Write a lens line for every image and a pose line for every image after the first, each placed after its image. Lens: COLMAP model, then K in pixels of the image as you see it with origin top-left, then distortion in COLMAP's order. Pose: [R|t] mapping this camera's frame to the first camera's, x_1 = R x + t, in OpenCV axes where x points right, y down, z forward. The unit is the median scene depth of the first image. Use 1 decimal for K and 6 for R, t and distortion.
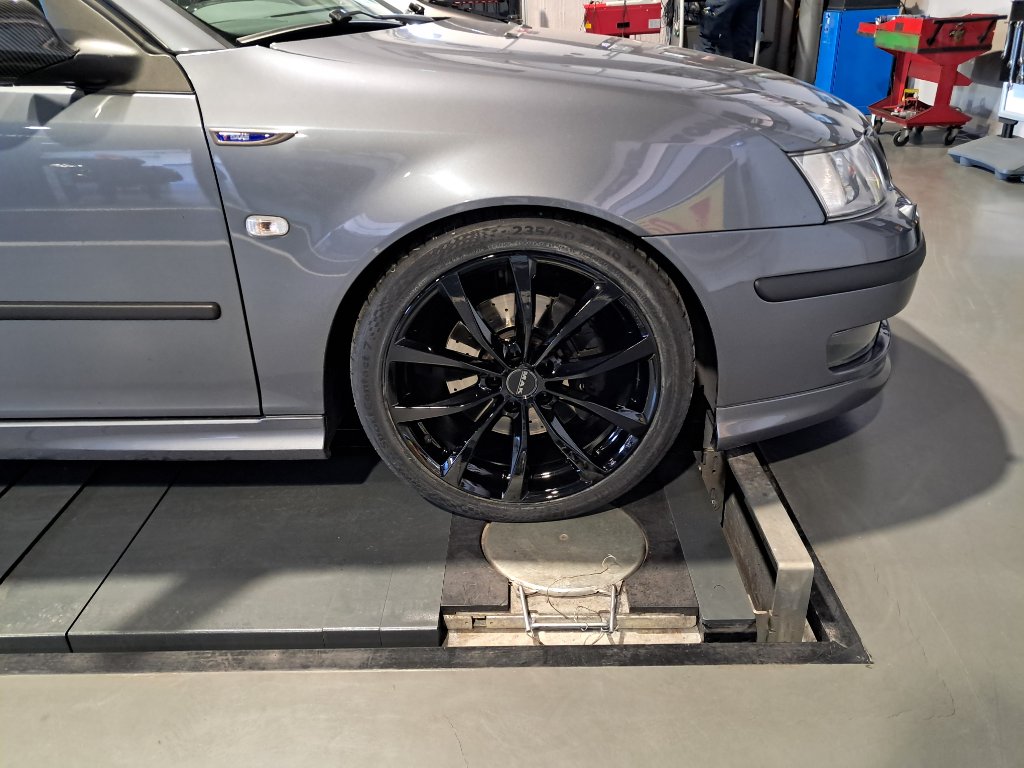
lens RADIAL K [[801.0, 0, 503.9], [0, 801.0, 385.8], [0, 0, 1]] dist [0.023195, -0.001920]
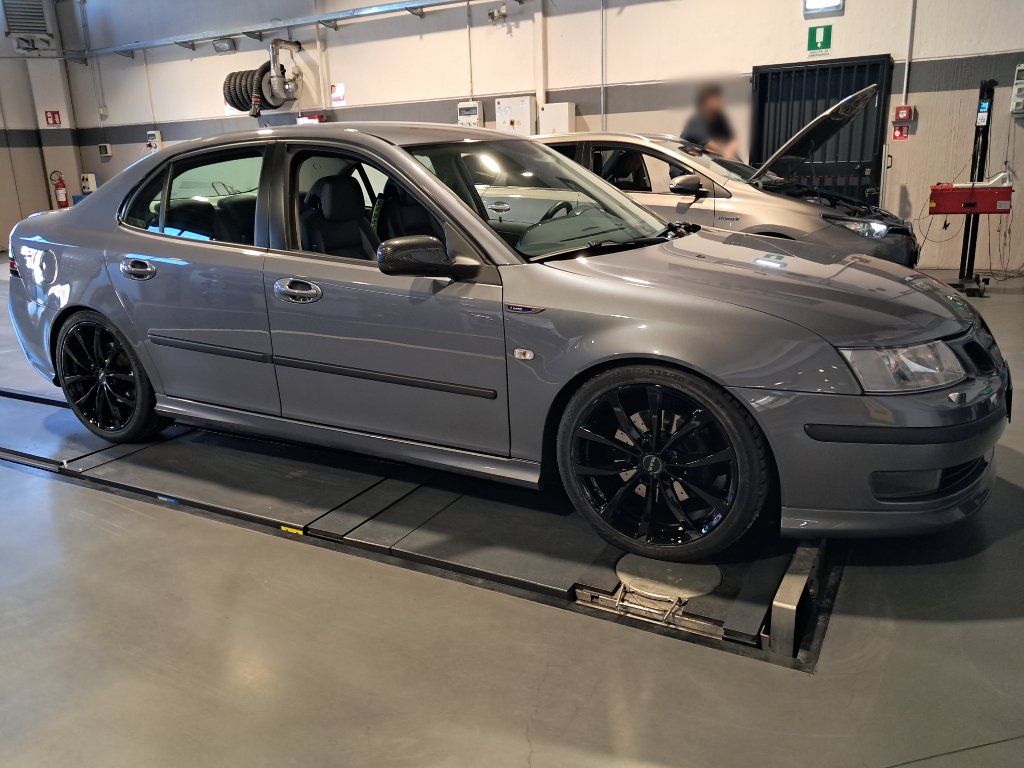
lens RADIAL K [[800.7, 0, 512.0], [0, 800.7, 384.0], [0, 0, 1]] dist [0.017501, 0.000740]
pose [[0.888095, 0.133197, -0.439938, 0.476828], [-0.200917, 0.973310, -0.110906, 0.077936], [0.413424, 0.186886, 0.891153, -0.621511]]
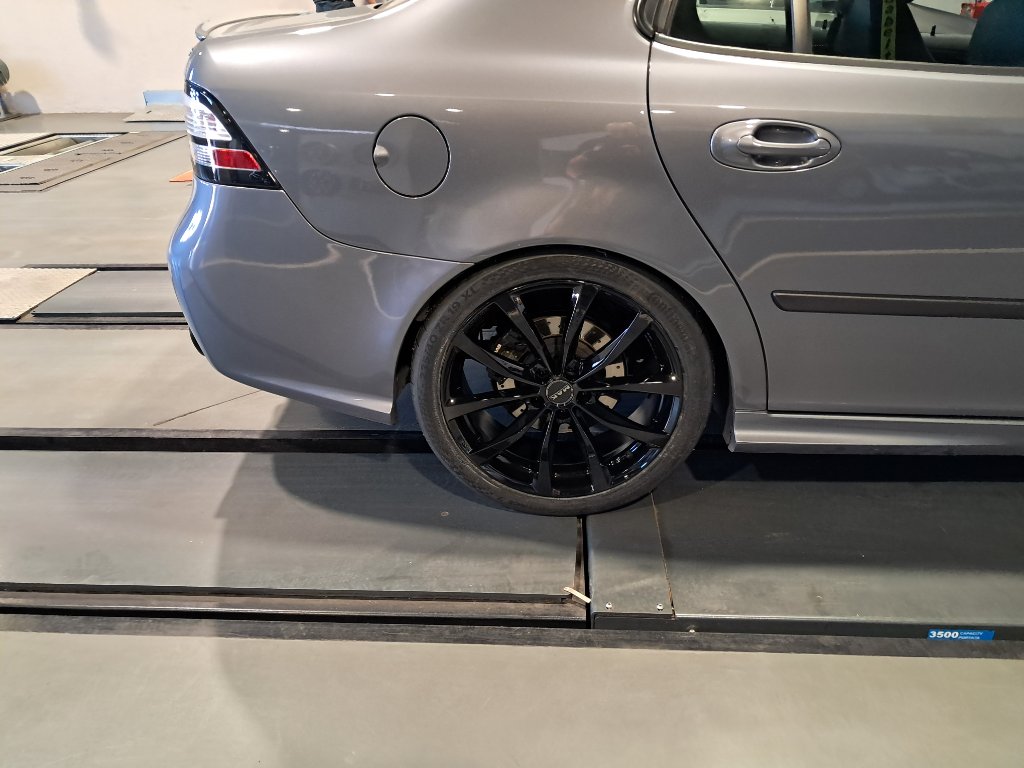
lens RADIAL K [[800.7, 0, 512.0], [0, 800.7, 384.0], [0, 0, 1]] dist [0.017501, 0.000740]
pose [[0.999336, 0.029451, -0.021449, -1.824057], [-0.029009, 0.999366, 0.020633, -0.003616], [0.022043, -0.019998, 0.999557, -0.067573]]
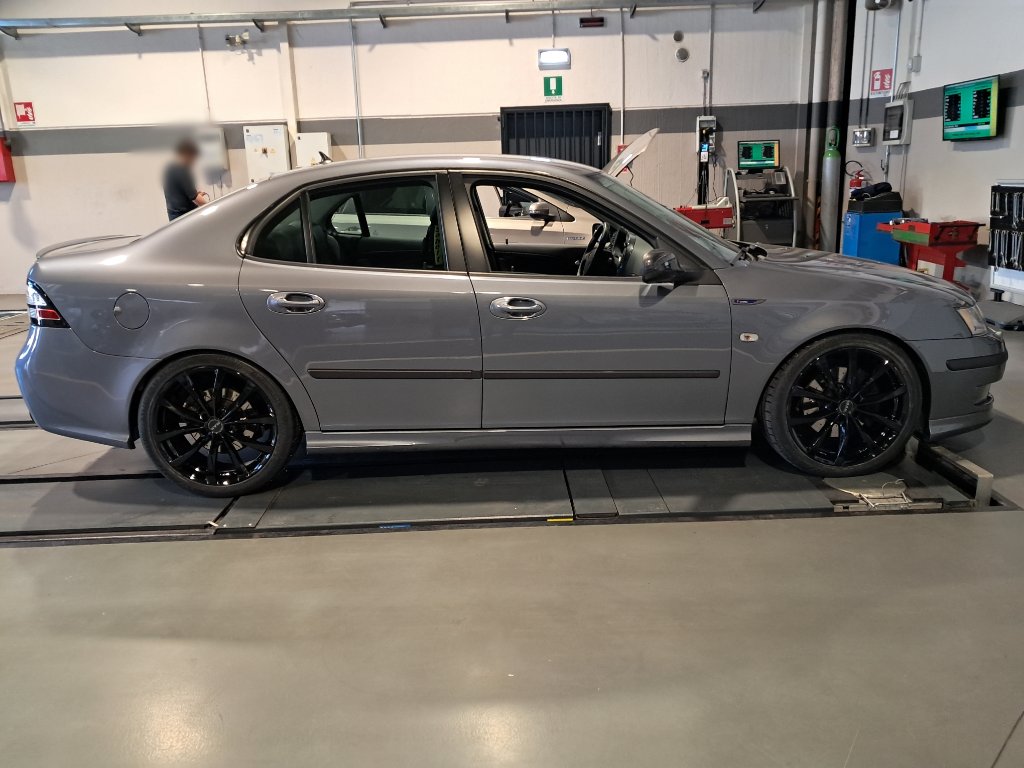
lens RADIAL K [[801.0, 0, 503.9], [0, 801.0, 385.8], [0, 0, 1]] dist [0.023195, -0.001920]
pose [[0.999447, -0.002481, 0.033169, -1.026140], [0.008770, 0.981588, -0.190810, 0.366528], [-0.032085, 0.190995, 0.981066, -1.205739]]
